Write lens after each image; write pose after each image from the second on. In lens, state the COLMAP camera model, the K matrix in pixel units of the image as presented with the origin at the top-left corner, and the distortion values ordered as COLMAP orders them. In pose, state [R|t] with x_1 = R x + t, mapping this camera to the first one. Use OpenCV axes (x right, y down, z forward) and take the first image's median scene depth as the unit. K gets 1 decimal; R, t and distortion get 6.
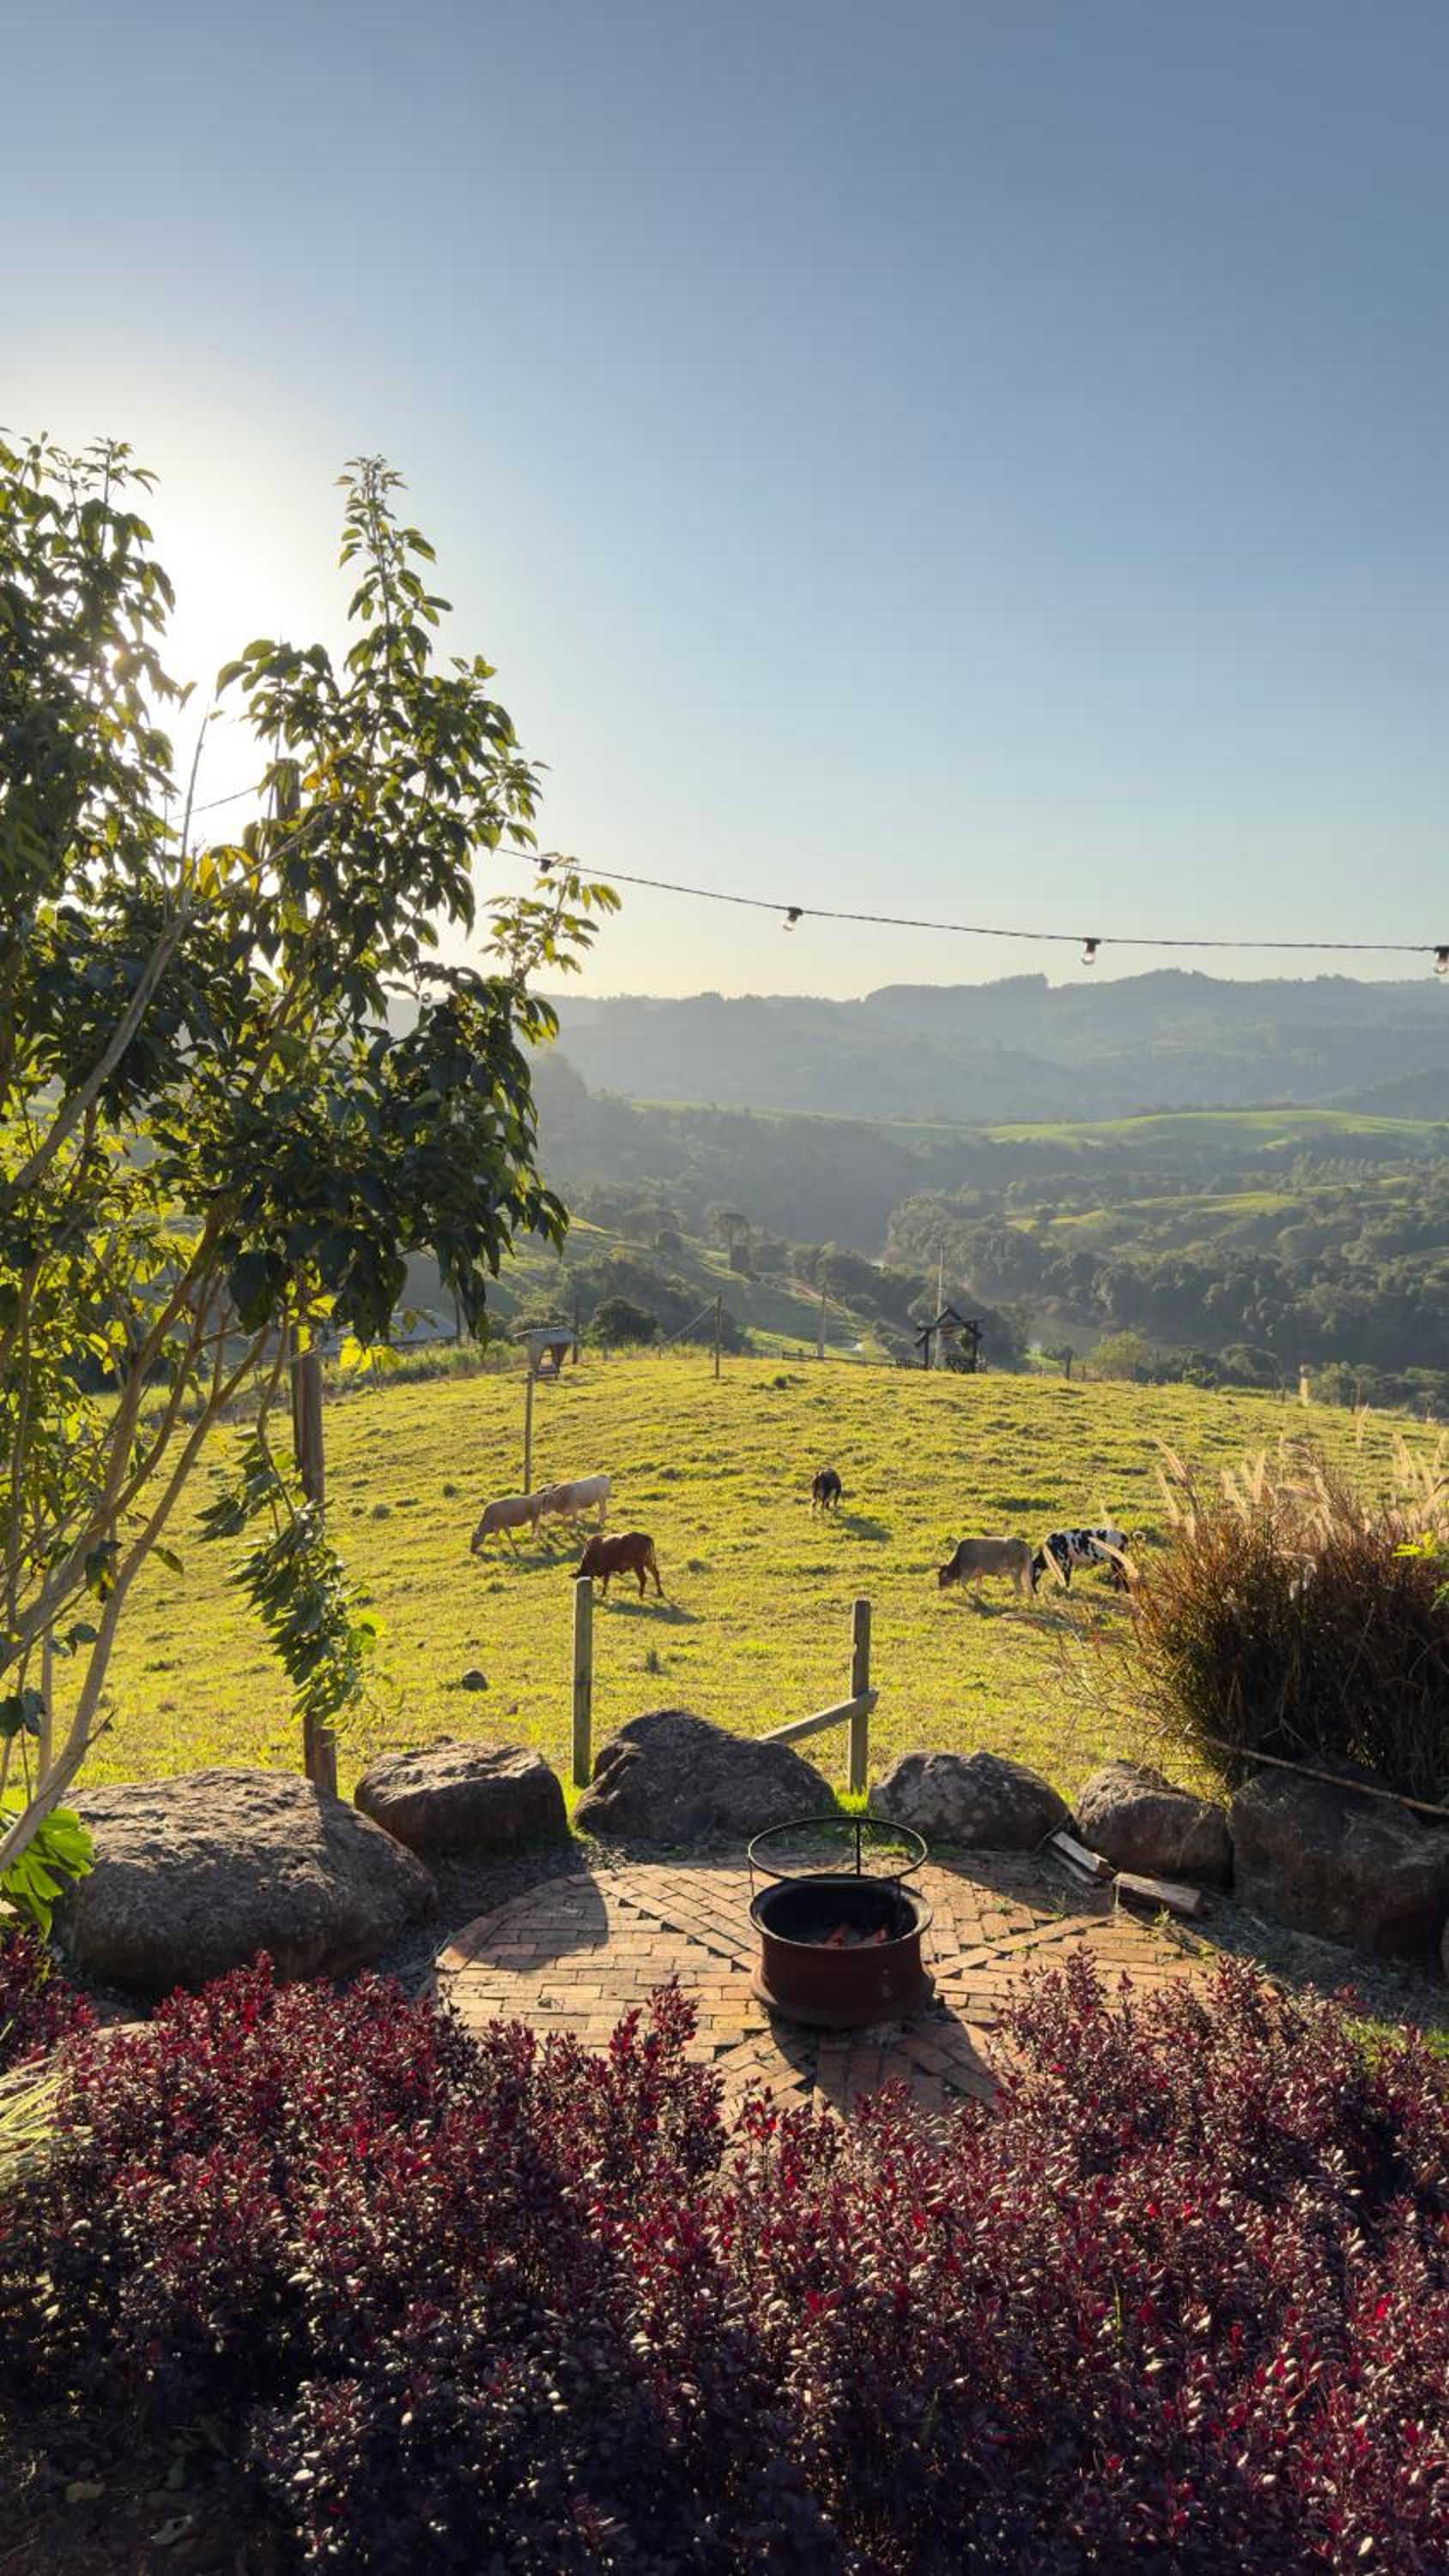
lens RADIAL K [[1783.5, 0, 724.5], [0, 1783.5, 1288.0], [0, 0, 1]] dist [0.136938, -0.000615]
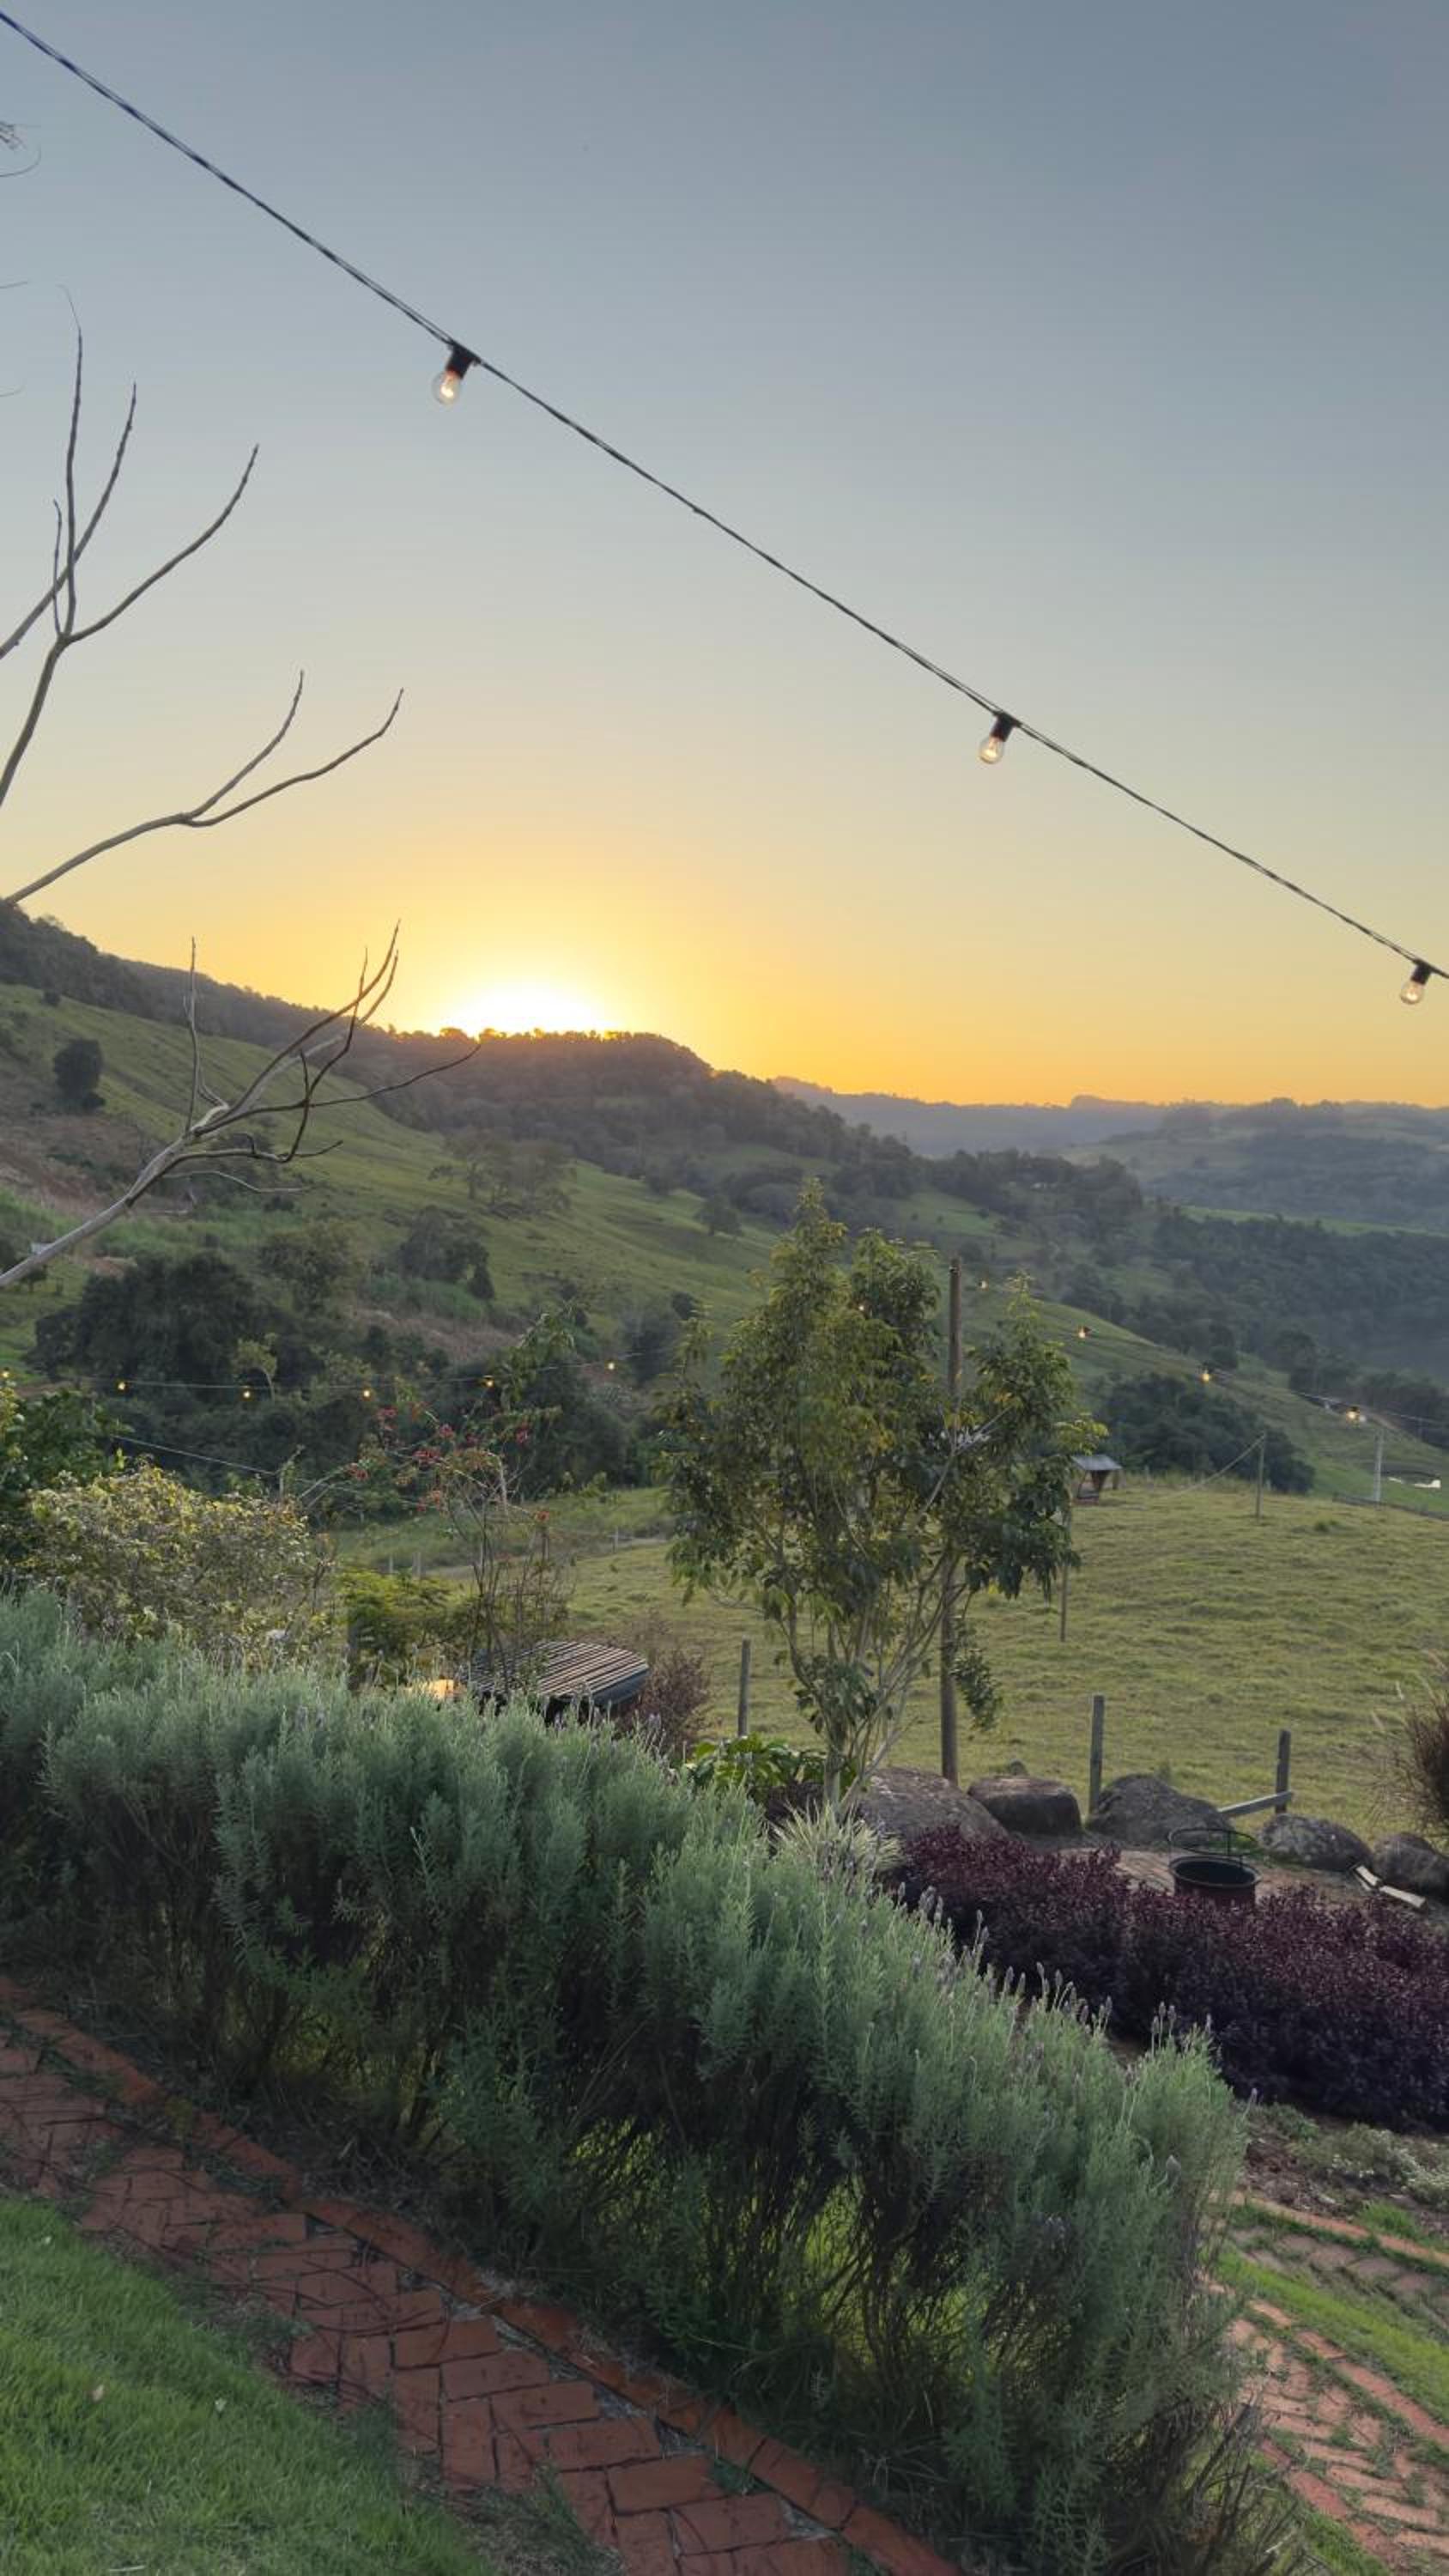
lens RADIAL K [[1783.5, 0, 724.5], [0, 1783.5, 1288.0], [0, 0, 1]] dist [0.136938, -0.000615]
pose [[0.953607, 0.036292, -0.298860, 0.015305], [-0.053215, 0.997396, -0.048681, -0.021862], [0.296315, 0.062327, 0.953055, -0.139732]]
